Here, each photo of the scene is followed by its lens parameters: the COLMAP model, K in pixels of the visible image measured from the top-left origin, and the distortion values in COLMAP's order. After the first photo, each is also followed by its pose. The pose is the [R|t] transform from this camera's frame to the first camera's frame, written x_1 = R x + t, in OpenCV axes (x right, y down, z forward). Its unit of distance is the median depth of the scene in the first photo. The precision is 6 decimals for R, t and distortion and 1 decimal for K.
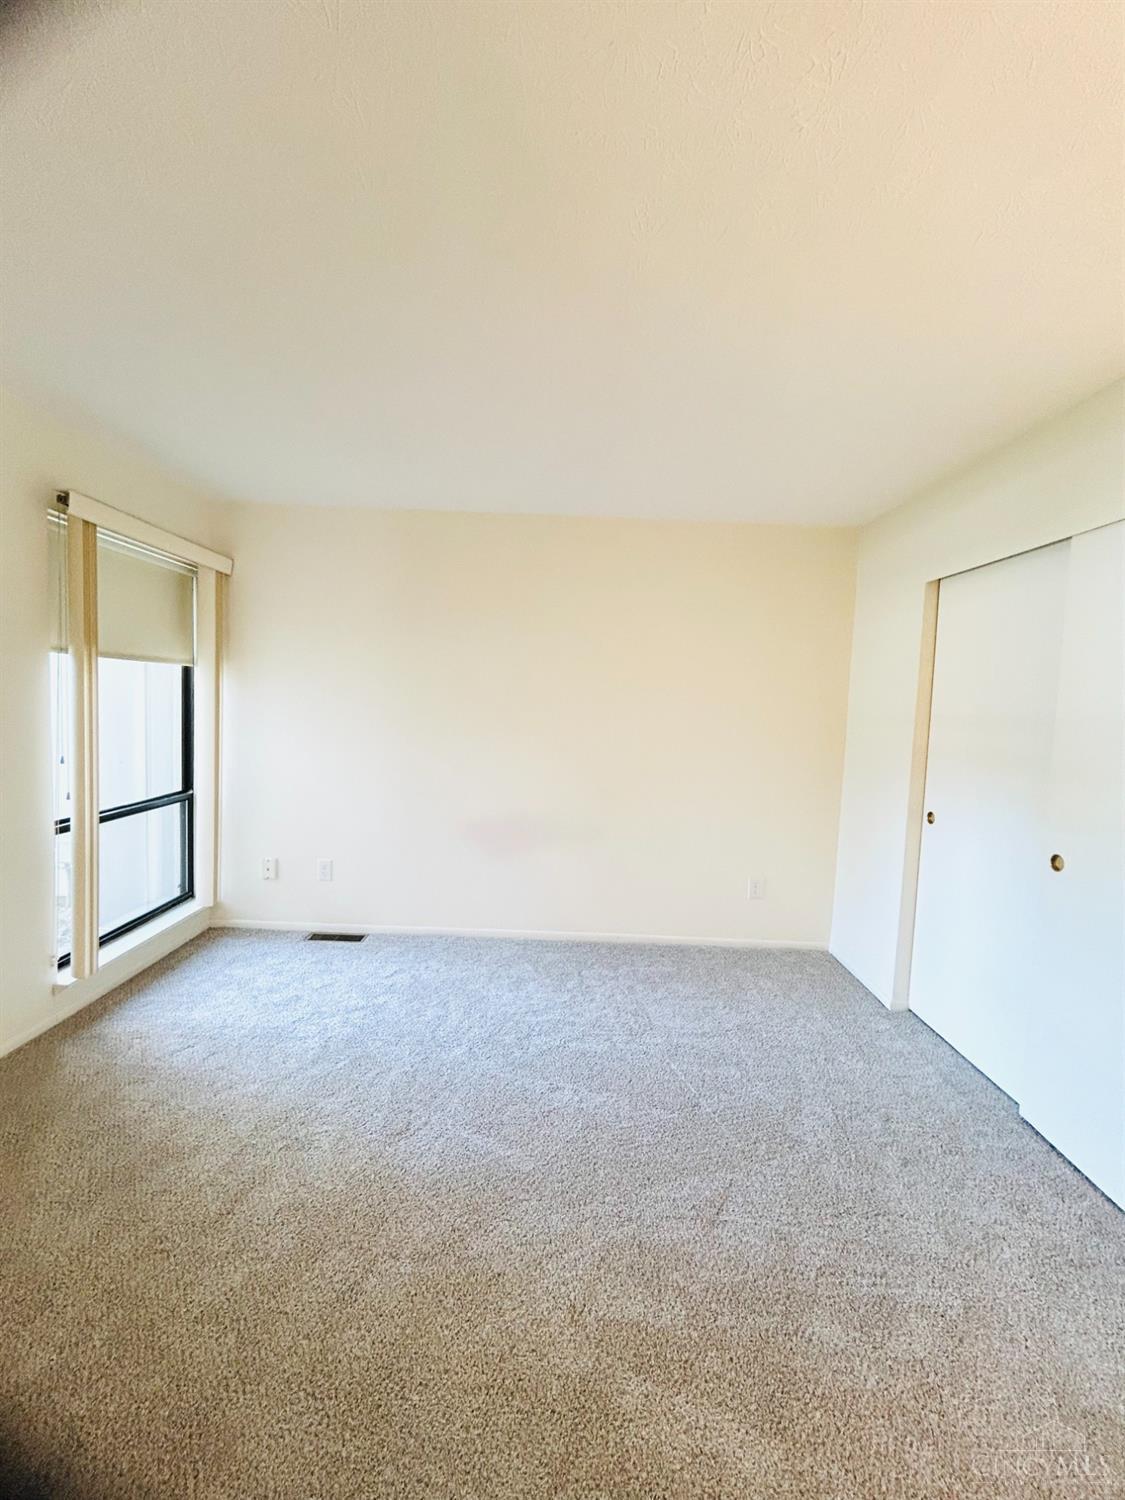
lens RADIAL K [[609.8, 0, 562.5], [0, 609.8, 750.0], [0, 0, 1]] dist [0.000901, 0.000407]
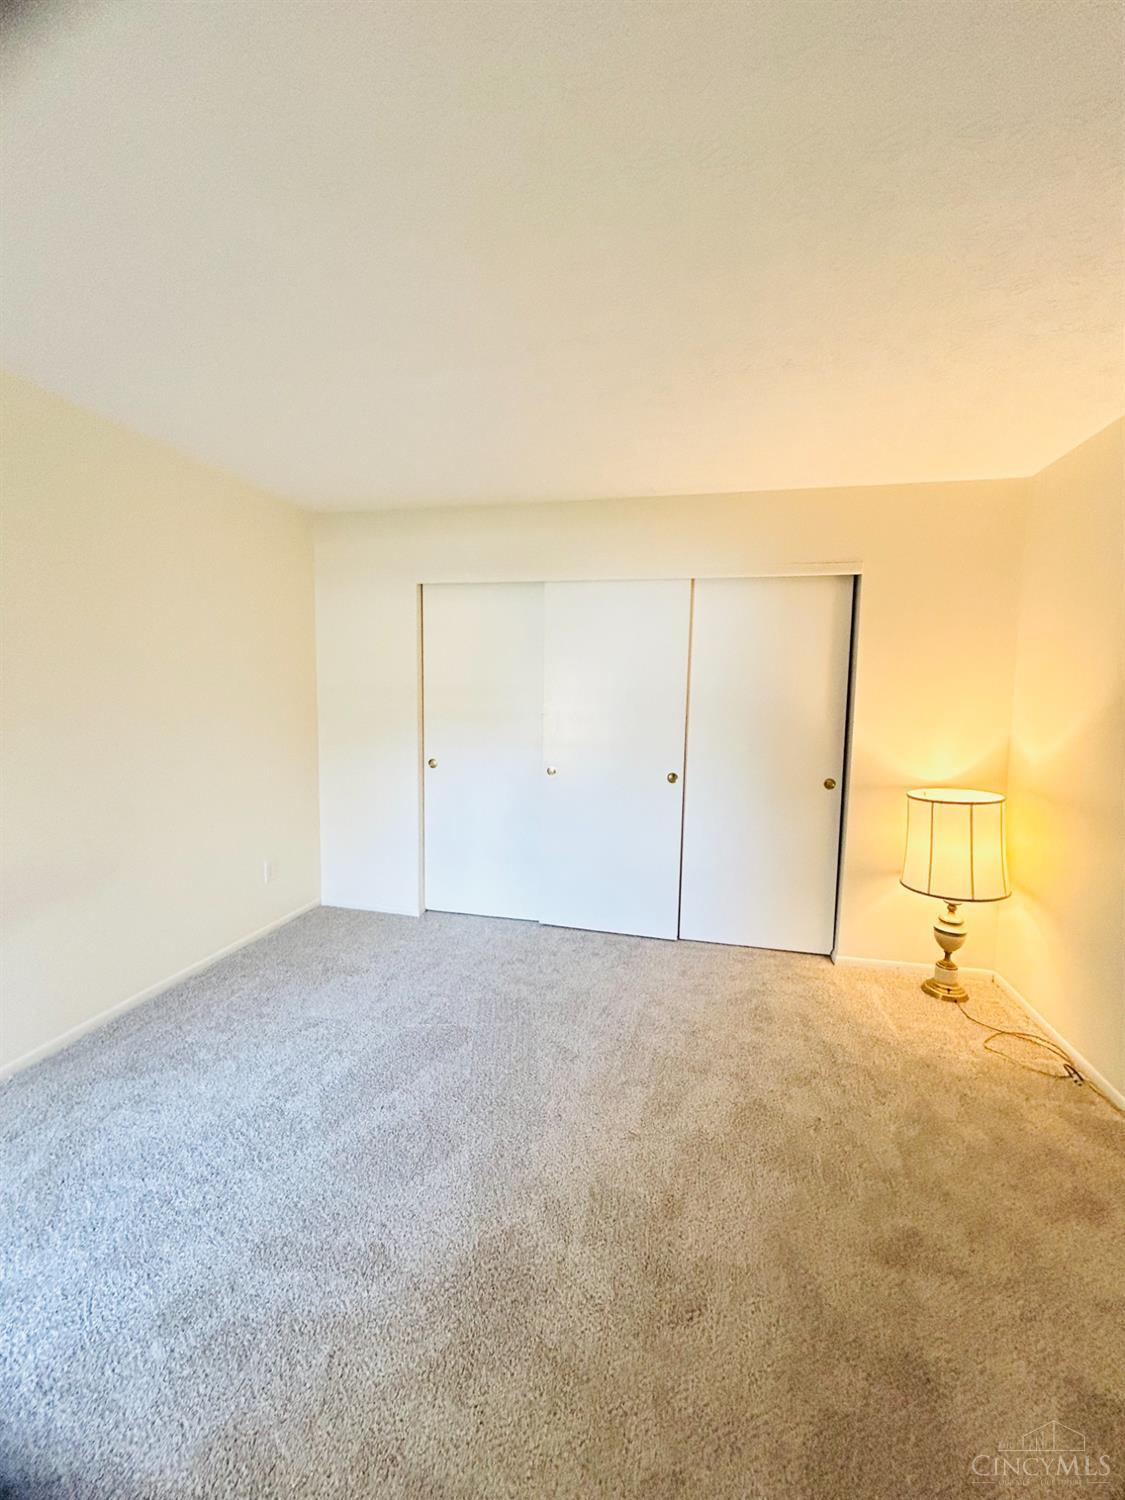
lens RADIAL K [[609.8, 0, 562.5], [0, 609.8, 750.0], [0, 0, 1]] dist [0.000901, 0.000407]
pose [[0.225386, -0.130887, 0.965438, -0.621715], [0.064908, 0.990750, 0.119166, -0.060047], [-0.972105, 0.035806, 0.231797, 0.407290]]
